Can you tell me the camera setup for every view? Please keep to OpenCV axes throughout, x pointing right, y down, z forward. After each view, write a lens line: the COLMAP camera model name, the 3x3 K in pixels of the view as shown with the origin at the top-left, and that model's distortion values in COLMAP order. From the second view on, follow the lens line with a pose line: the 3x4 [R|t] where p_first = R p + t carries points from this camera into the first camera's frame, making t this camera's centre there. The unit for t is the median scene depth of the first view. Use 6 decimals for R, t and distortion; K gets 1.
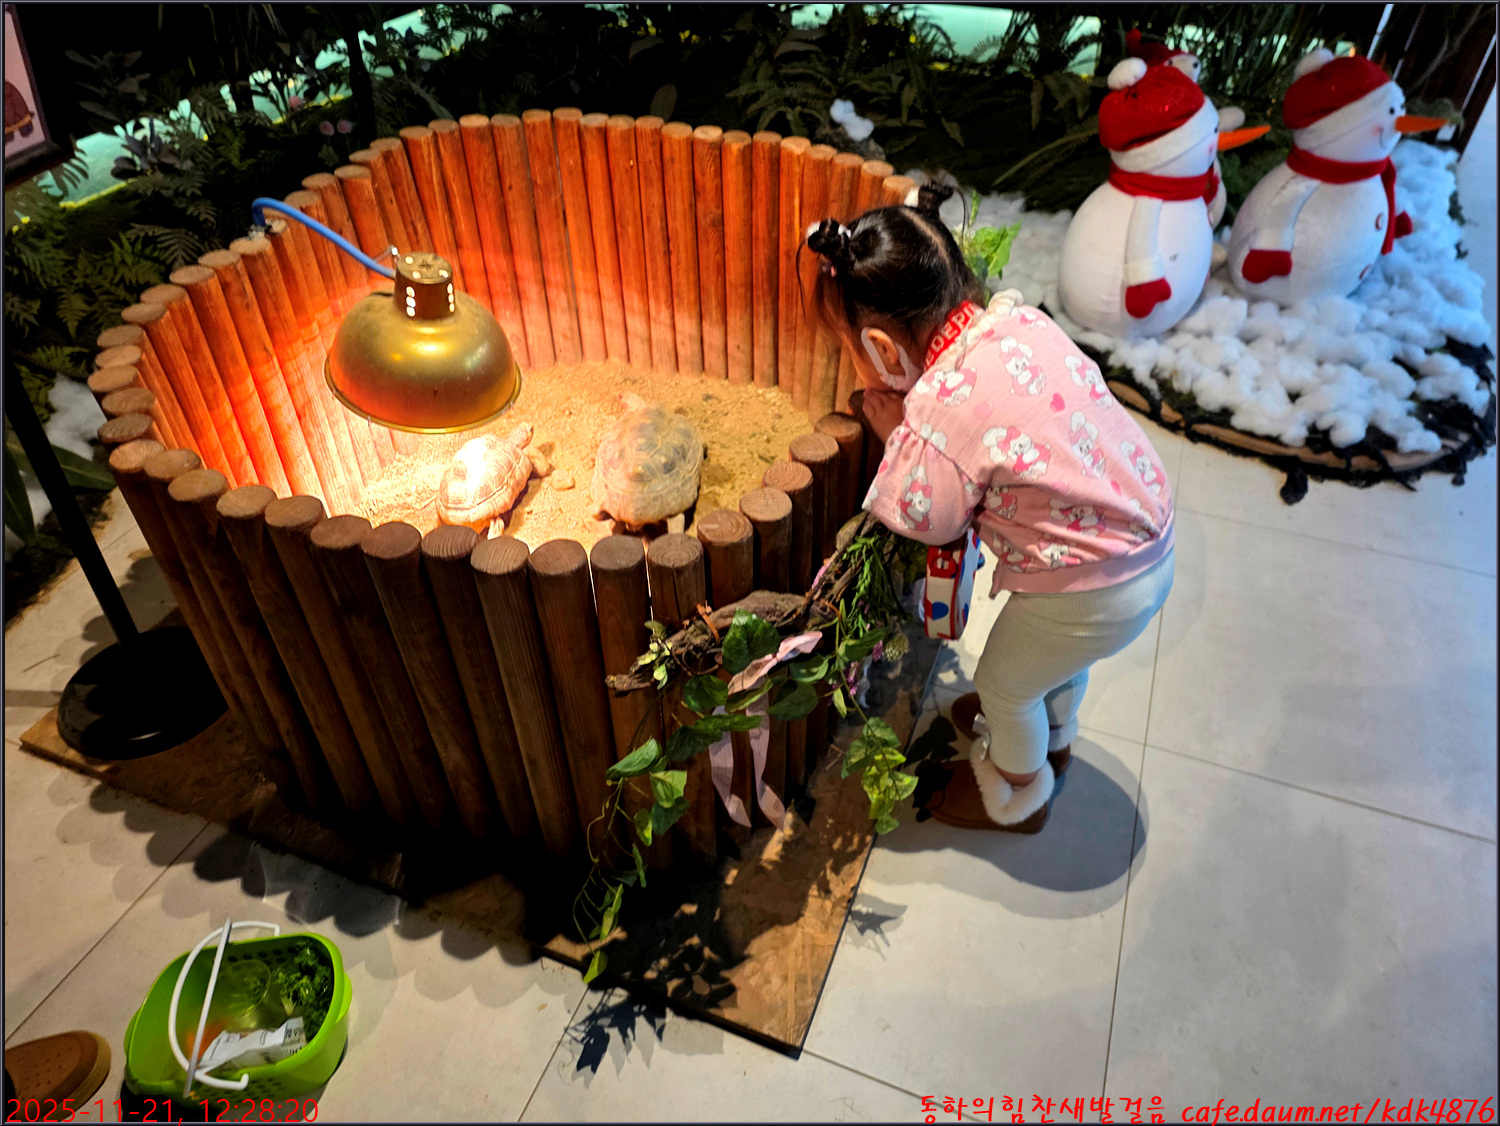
lens RADIAL K [[1005.6, 0, 744.1], [0, 1005.6, 567.9], [0, 0, 1]] dist [0.038822, -0.009713]
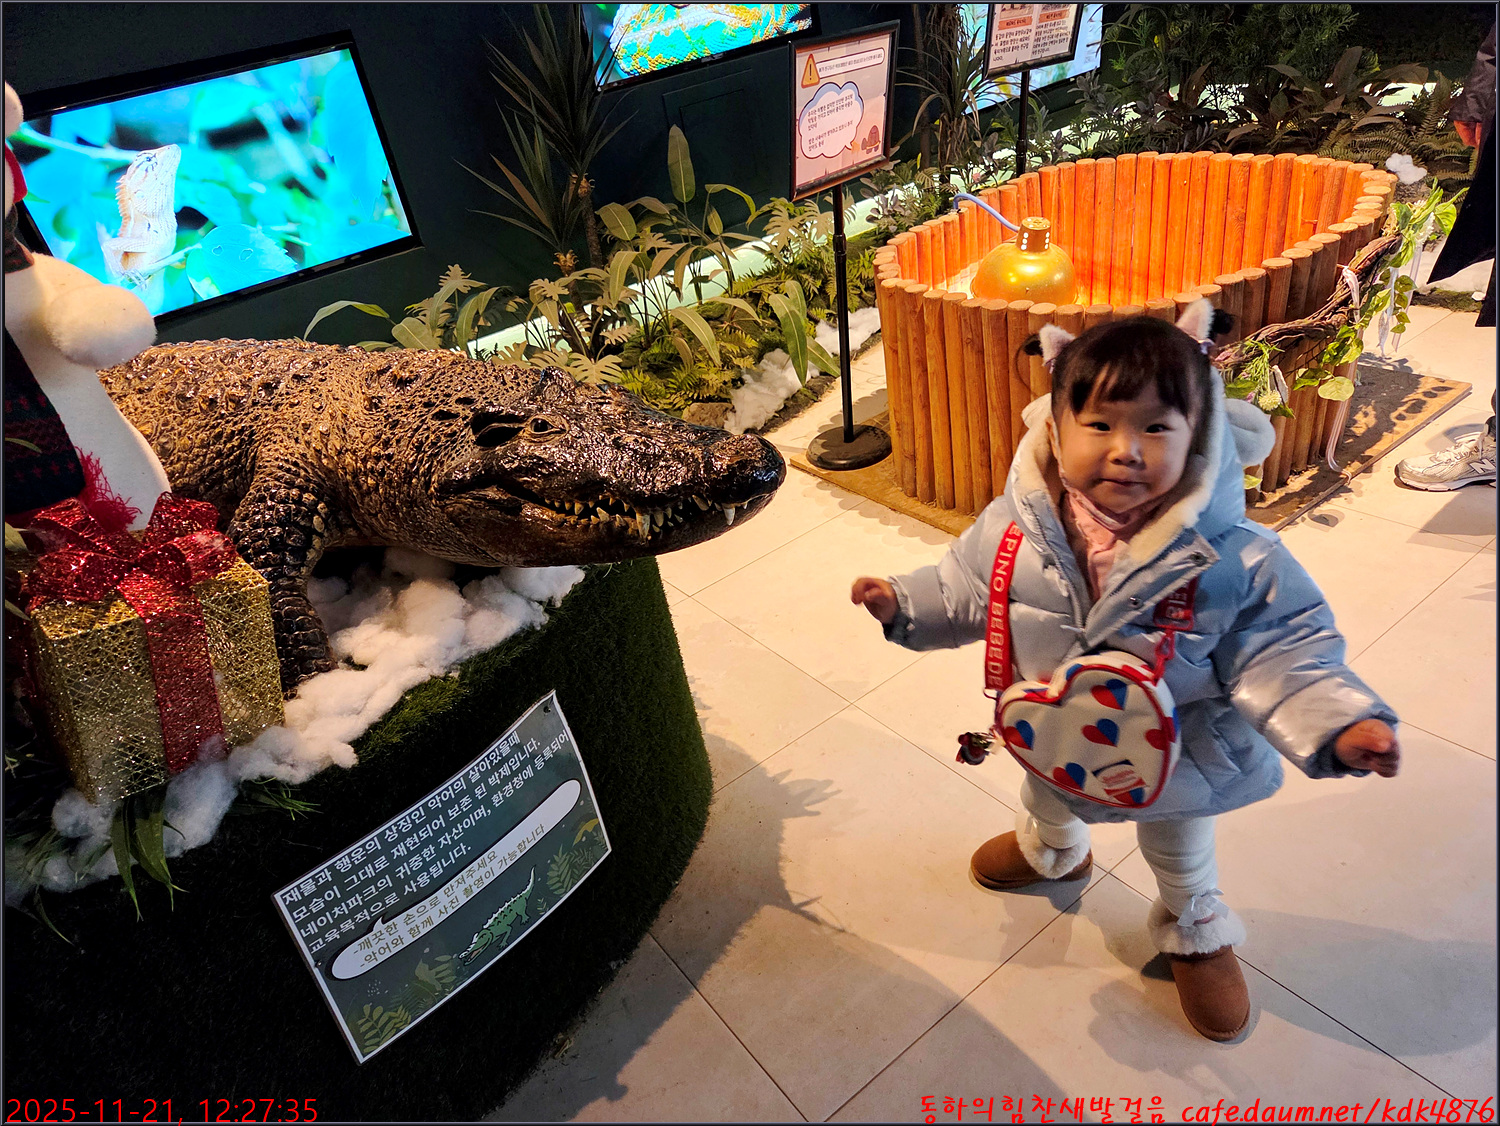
lens RADIAL K [[993.2, 0, 752.8], [0, 993.2, 605.4], [0, 0, 1]] dist [0.057941, -0.031486]
pose [[0.845639, 0.168170, -0.506570, 0.216623], [-0.215476, 0.975855, -0.035741, 0.419404], [0.488328, 0.139378, 0.861458, -0.541323]]
